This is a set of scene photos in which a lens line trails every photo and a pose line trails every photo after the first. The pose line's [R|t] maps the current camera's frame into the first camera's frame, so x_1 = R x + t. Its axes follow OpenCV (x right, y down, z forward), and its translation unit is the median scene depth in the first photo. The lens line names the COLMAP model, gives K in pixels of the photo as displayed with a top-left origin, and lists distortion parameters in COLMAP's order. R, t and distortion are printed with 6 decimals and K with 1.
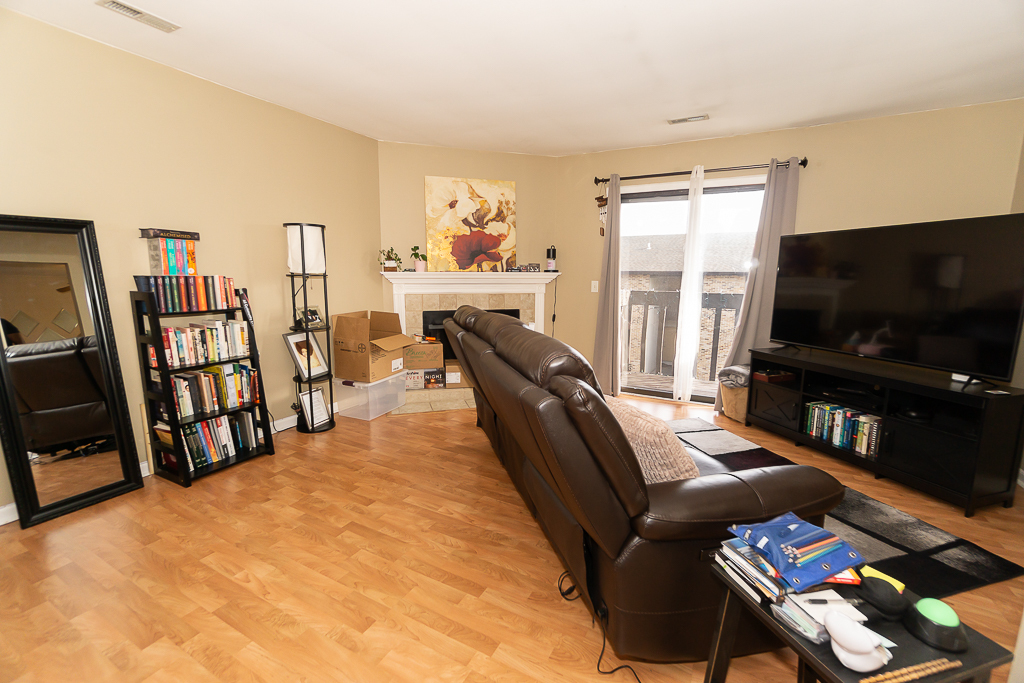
lens RADIAL K [[444.9, 0, 512.1], [0, 444.9, 344.0], [0, 0, 1]] dist [-0.008408, 0.000827]
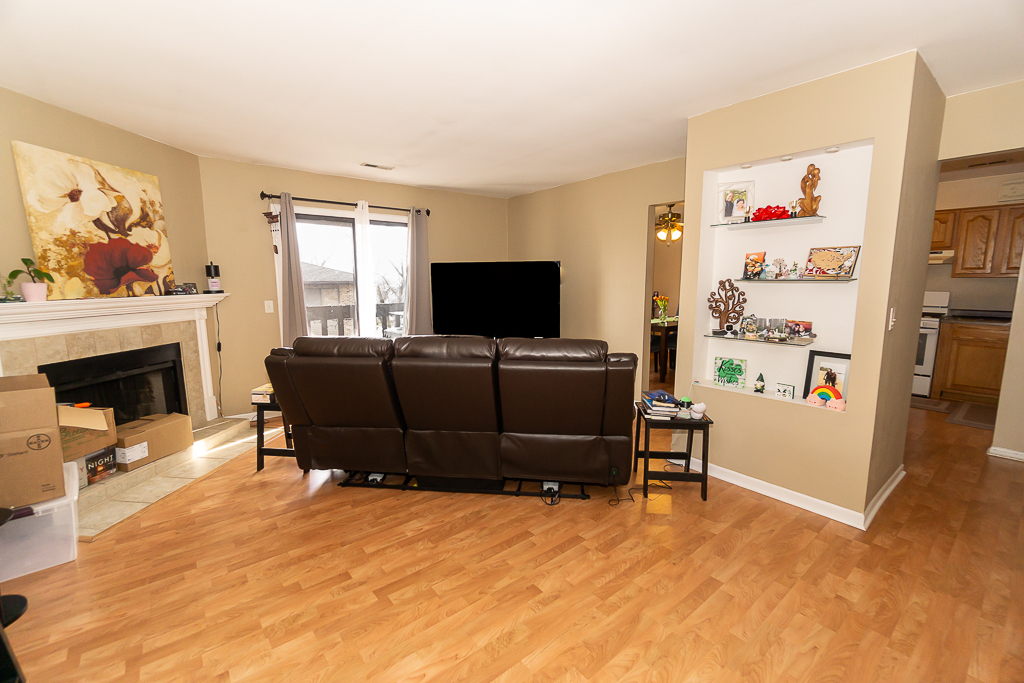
lens RADIAL K [[444.9, 0, 513.2], [0, 444.9, 341.6], [0, 0, 1]] dist [-0.008408, 0.000827]
pose [[0.366936, -0.137200, 0.920073, -0.509977], [0.155739, 0.984165, 0.084647, -0.057699], [-0.917117, 0.112231, 0.382492, 0.185969]]
